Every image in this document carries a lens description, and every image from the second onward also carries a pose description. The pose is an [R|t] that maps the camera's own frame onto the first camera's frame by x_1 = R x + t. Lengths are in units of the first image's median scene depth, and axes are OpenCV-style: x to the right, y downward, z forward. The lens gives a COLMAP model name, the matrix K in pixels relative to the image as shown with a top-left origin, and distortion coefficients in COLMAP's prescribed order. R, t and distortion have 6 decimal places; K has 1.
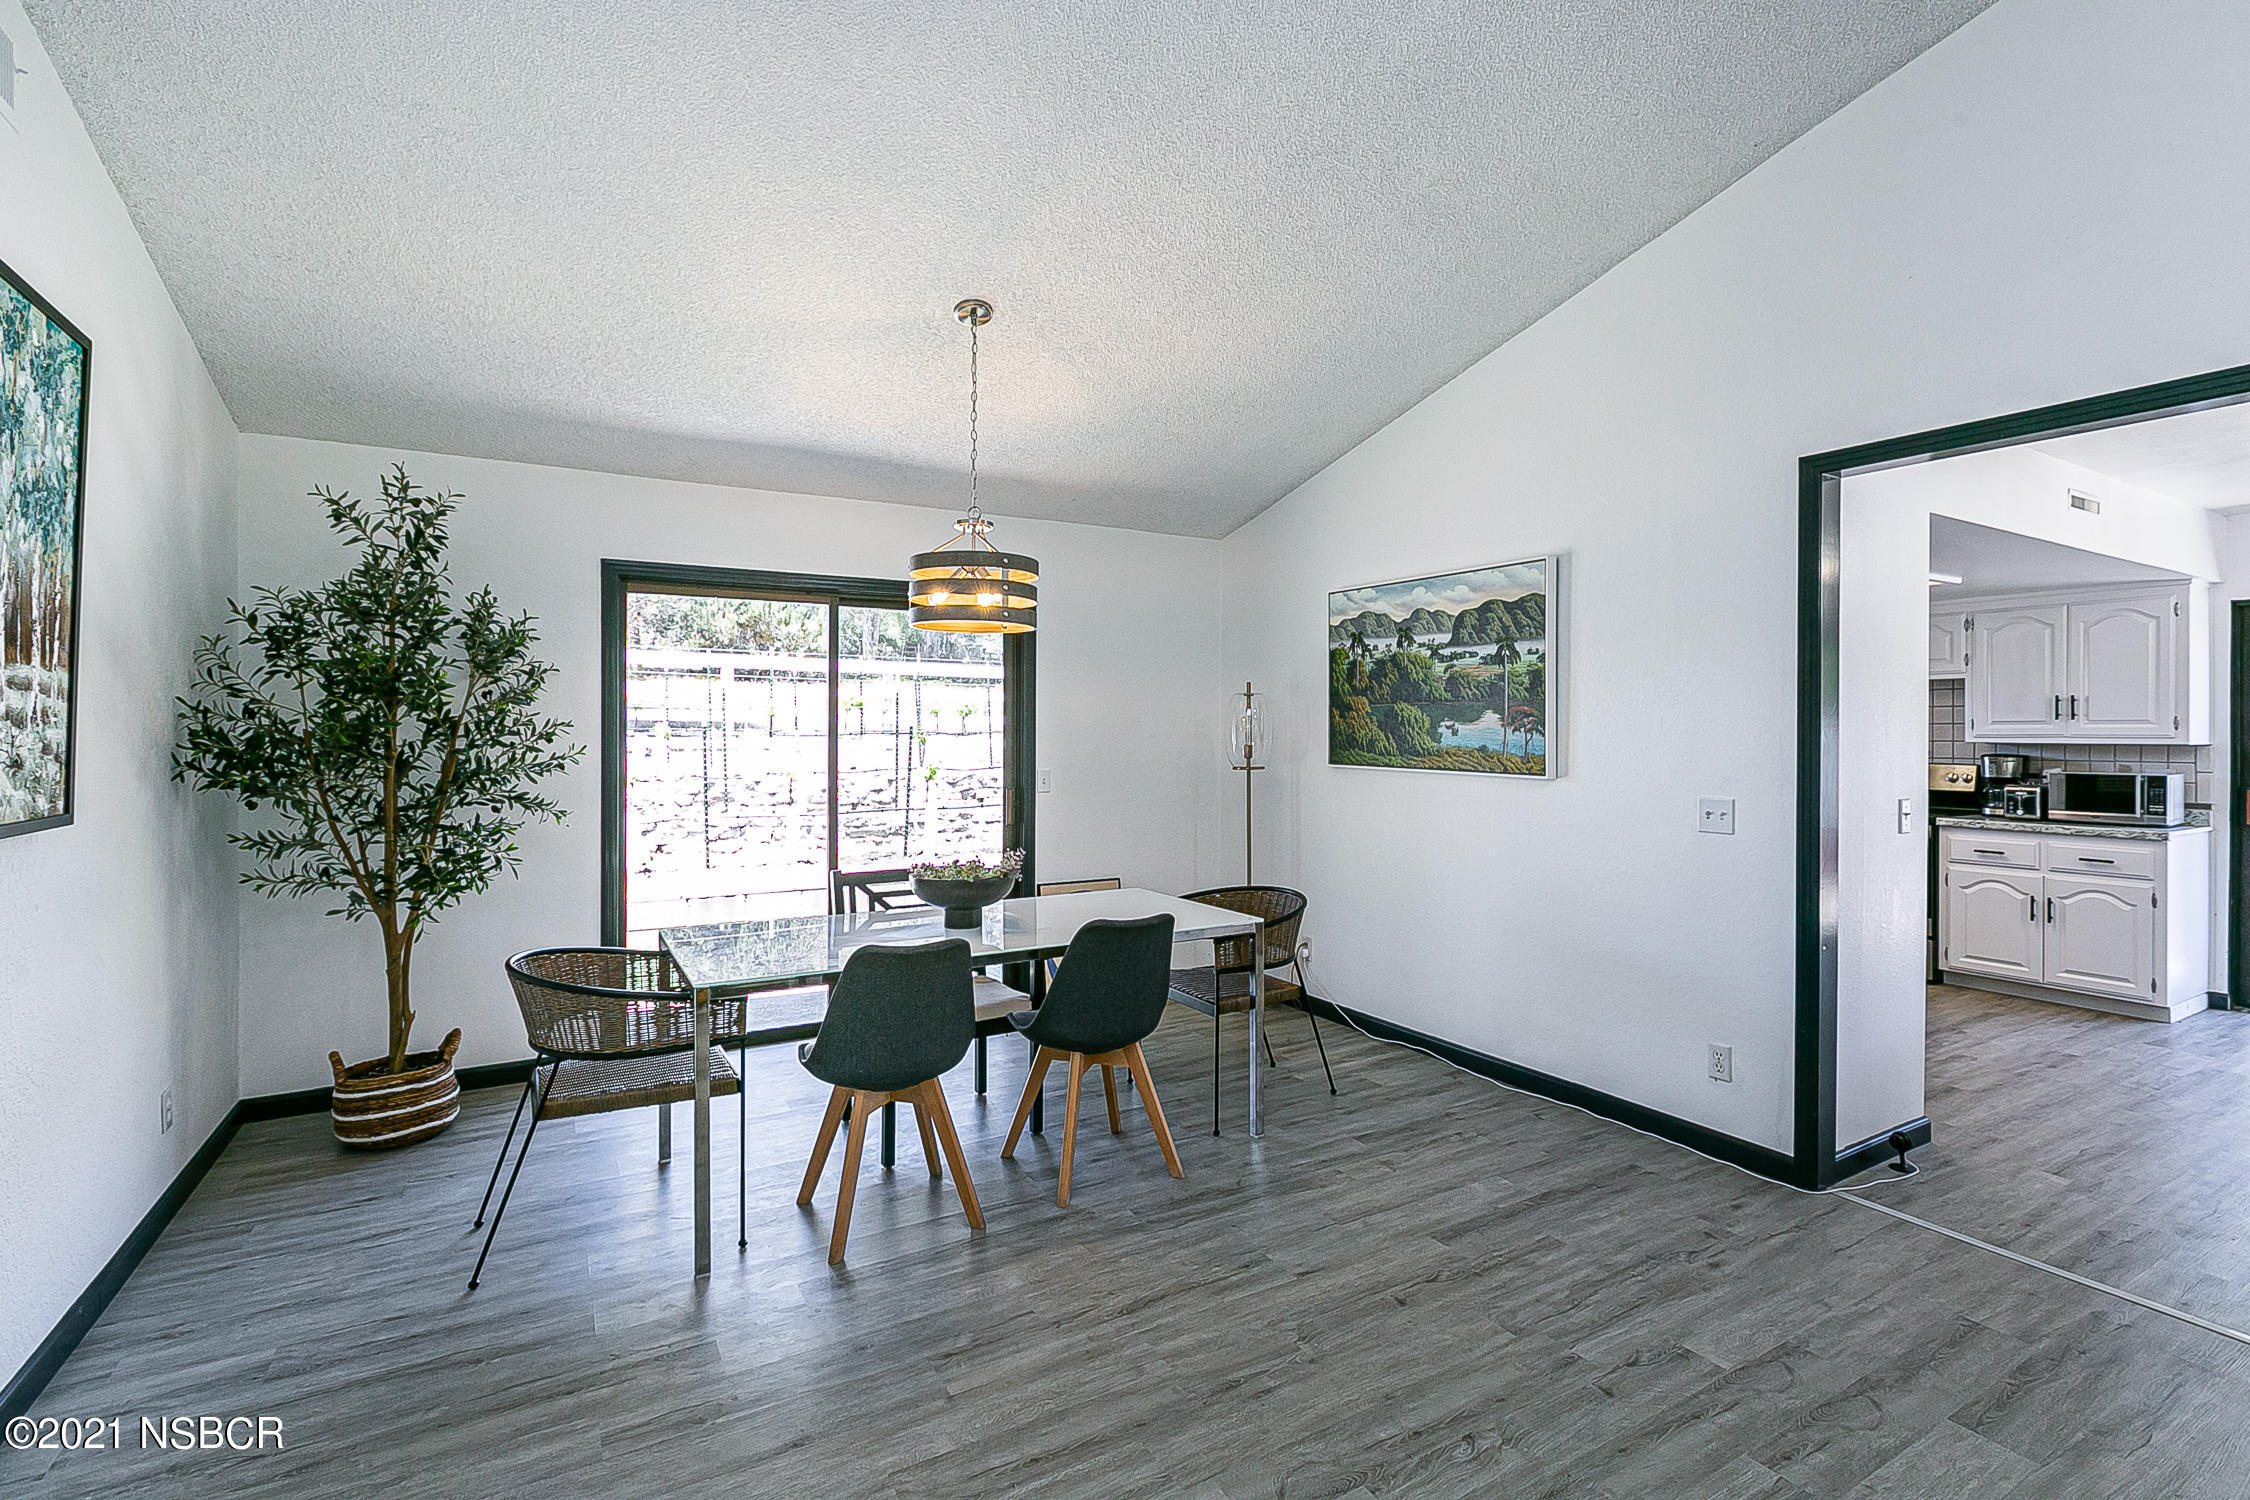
lens RADIAL K [[1028.9, 0, 1128.8], [0, 1028.9, 733.3], [0, 0, 1]] dist [-0.007904, 0.000370]
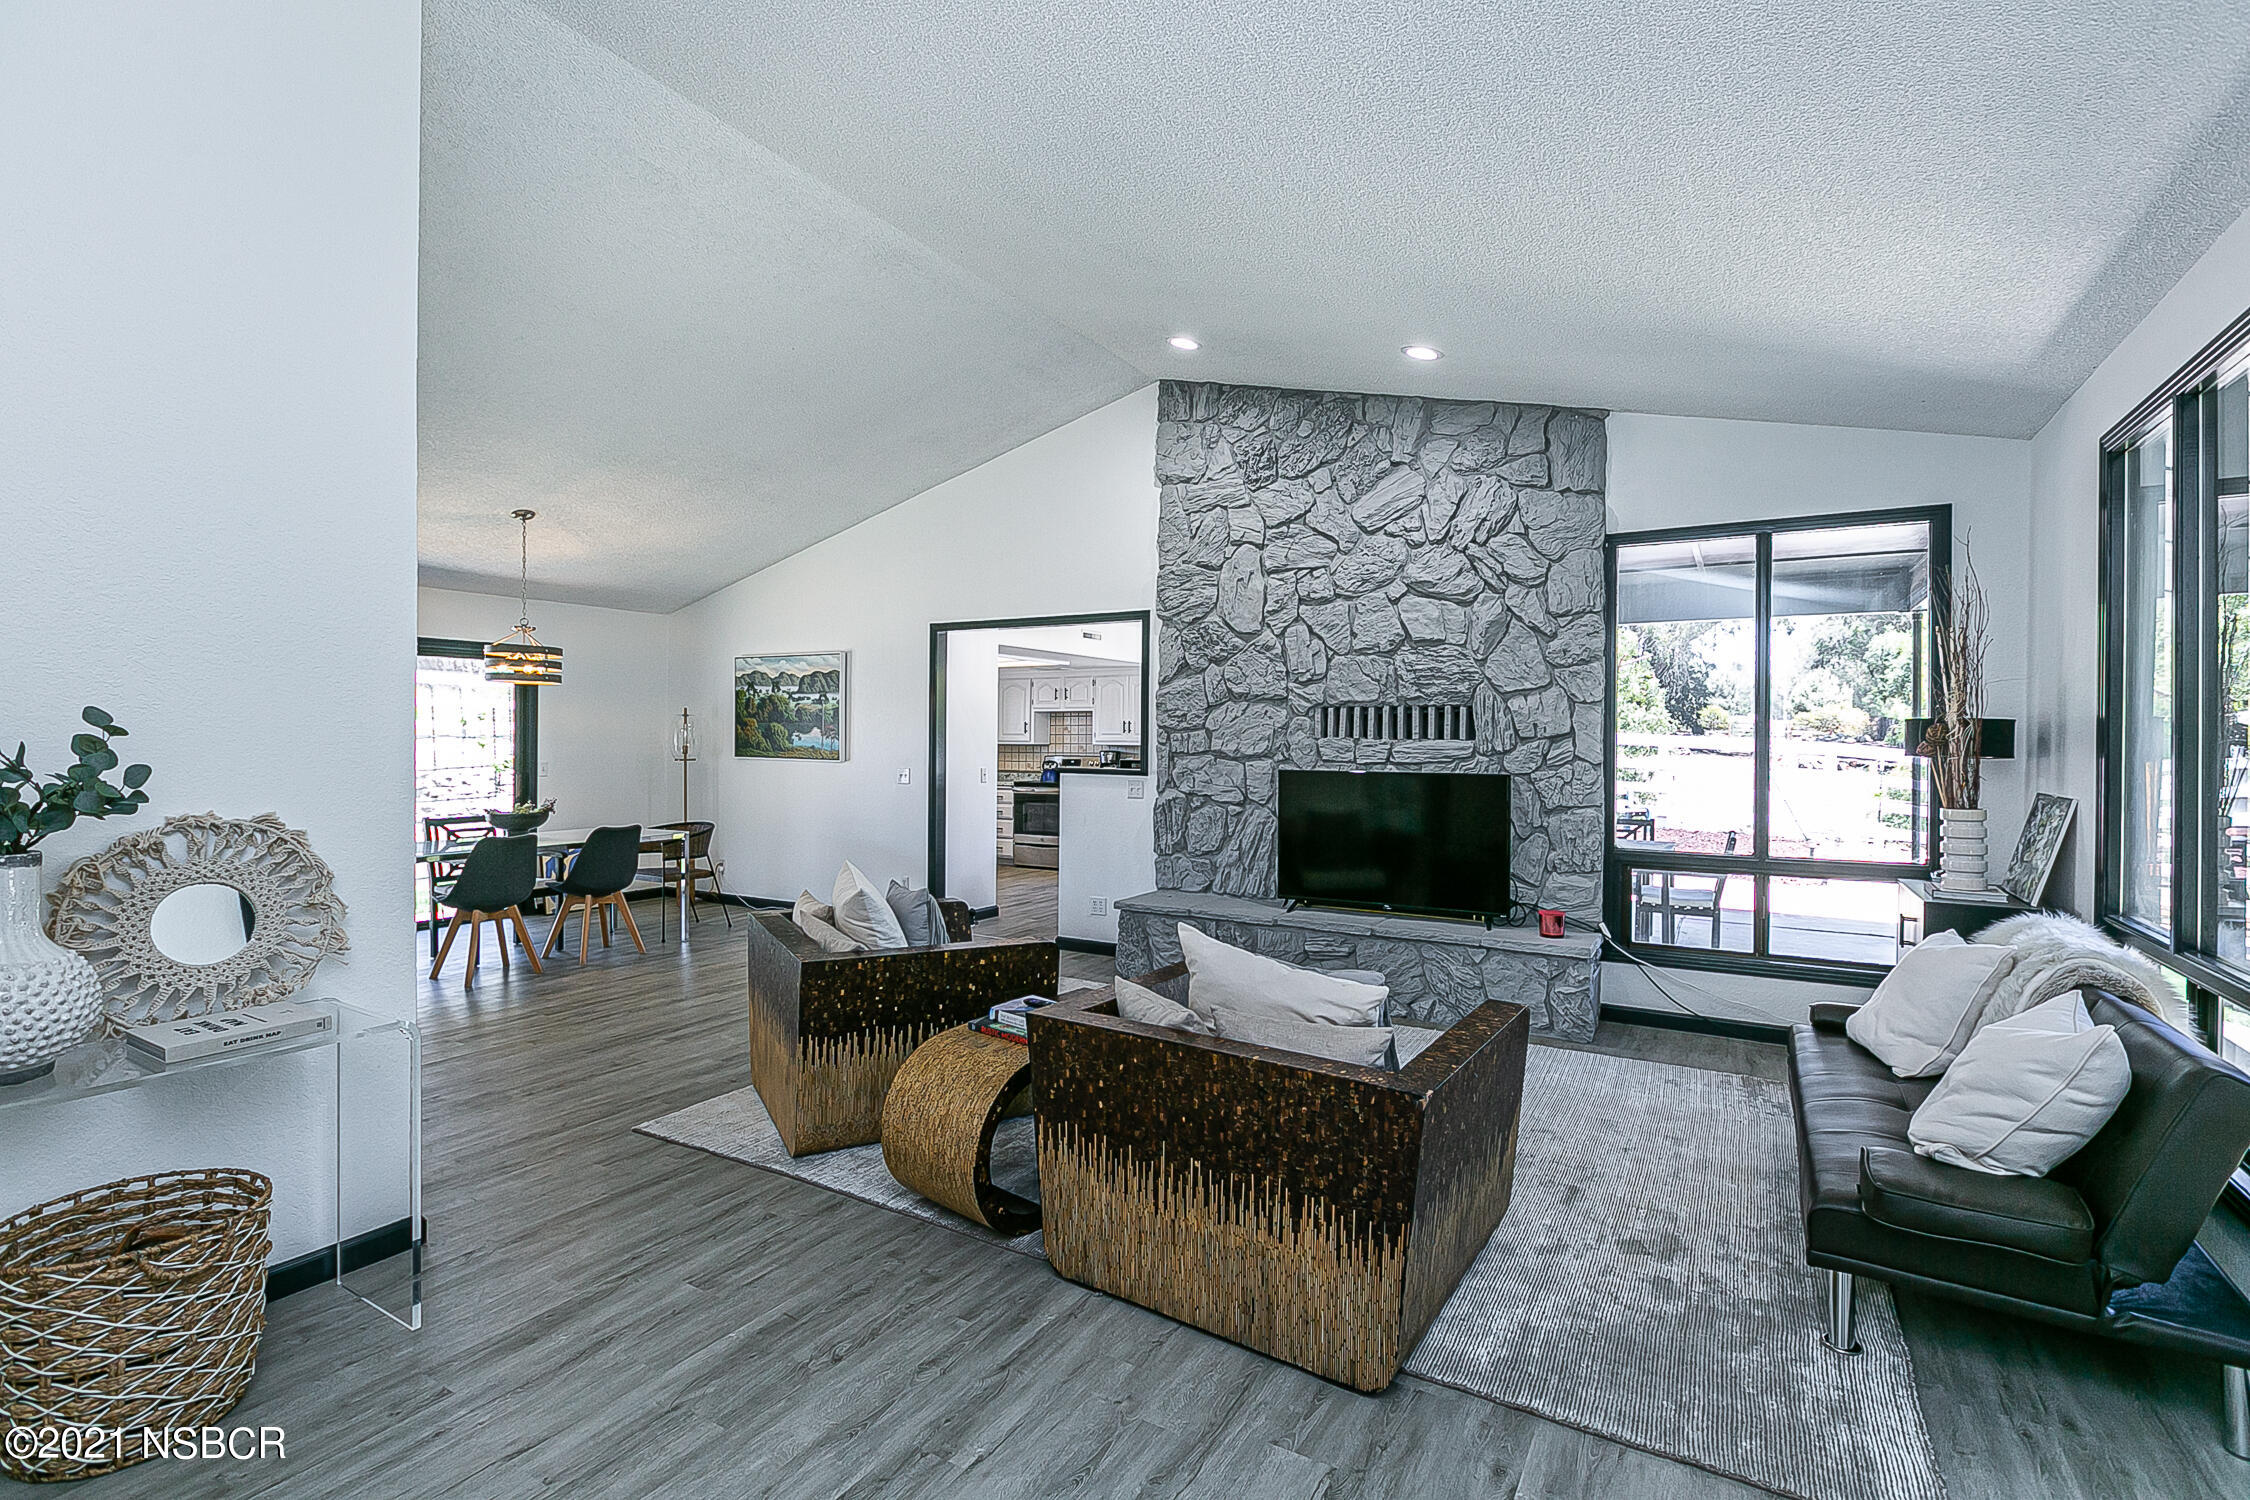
lens RADIAL K [[1028.9, 0, 1123.1], [0, 1028.9, 744.0], [0, 0, 1]] dist [-0.007904, 0.000370]
pose [[0.875683, 0.000769, 0.482886, -0.084282], [-0.003373, 0.999984, 0.004524, -0.001728], [-0.482875, -0.005591, 0.875672, -1.030364]]
